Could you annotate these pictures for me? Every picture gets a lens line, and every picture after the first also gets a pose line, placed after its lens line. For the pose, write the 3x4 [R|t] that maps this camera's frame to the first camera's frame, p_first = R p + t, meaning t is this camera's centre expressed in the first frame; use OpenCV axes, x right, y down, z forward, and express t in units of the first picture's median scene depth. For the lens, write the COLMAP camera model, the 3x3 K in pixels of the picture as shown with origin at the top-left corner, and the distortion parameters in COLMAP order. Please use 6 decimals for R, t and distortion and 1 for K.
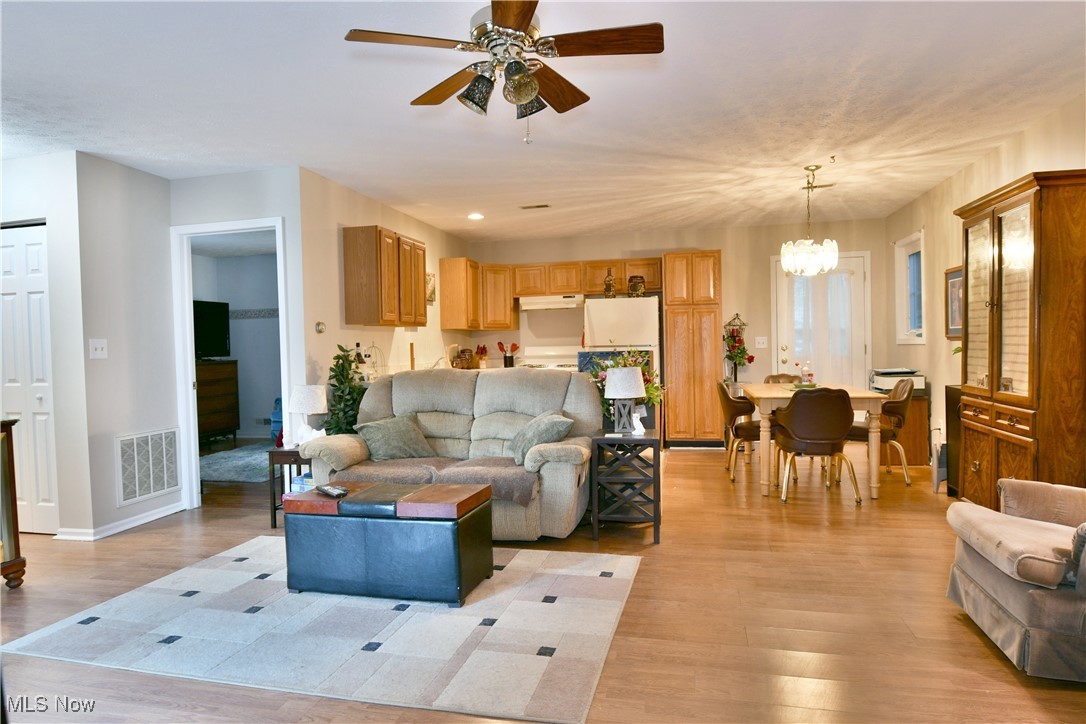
lens RADIAL K [[662.3, 0, 543.9], [0, 662.3, 363.3], [0, 0, 1]] dist [-0.010958, -0.008518]
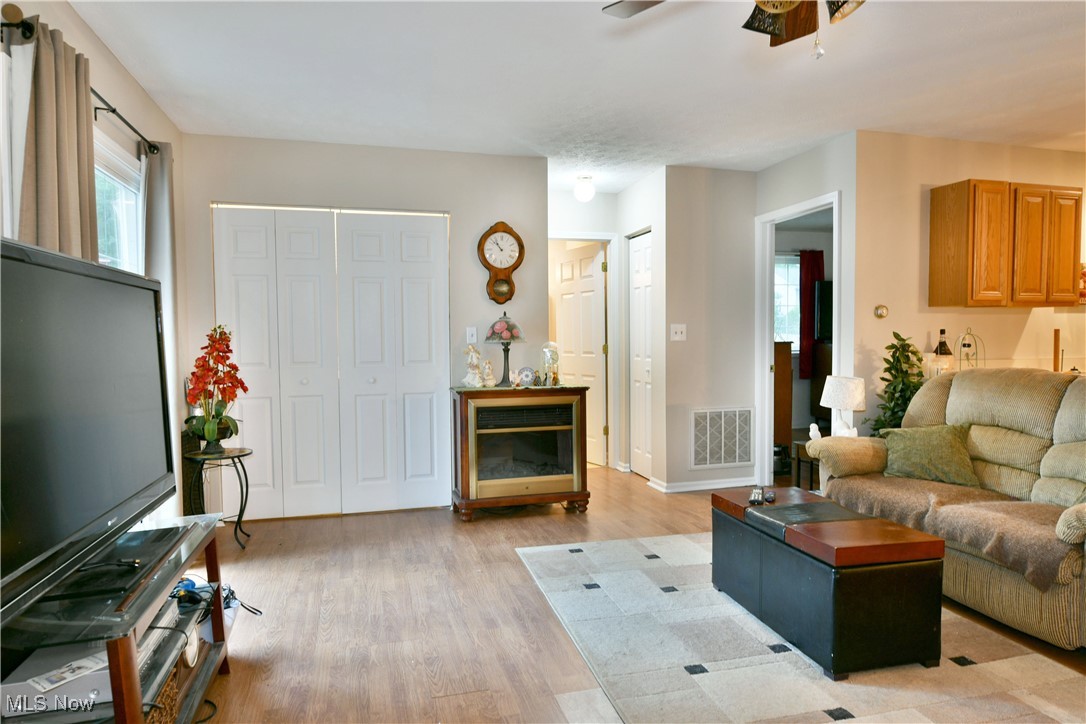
lens RADIAL K [[662.3, 0, 537.4], [0, 662.3, 365.1], [0, 0, 1]] dist [-0.010958, -0.008518]
pose [[0.464088, 0.060957, -0.883689, 0.261922], [-0.026926, 0.998139, 0.054711, -0.022809], [0.885380, -0.001597, 0.464866, 0.236425]]
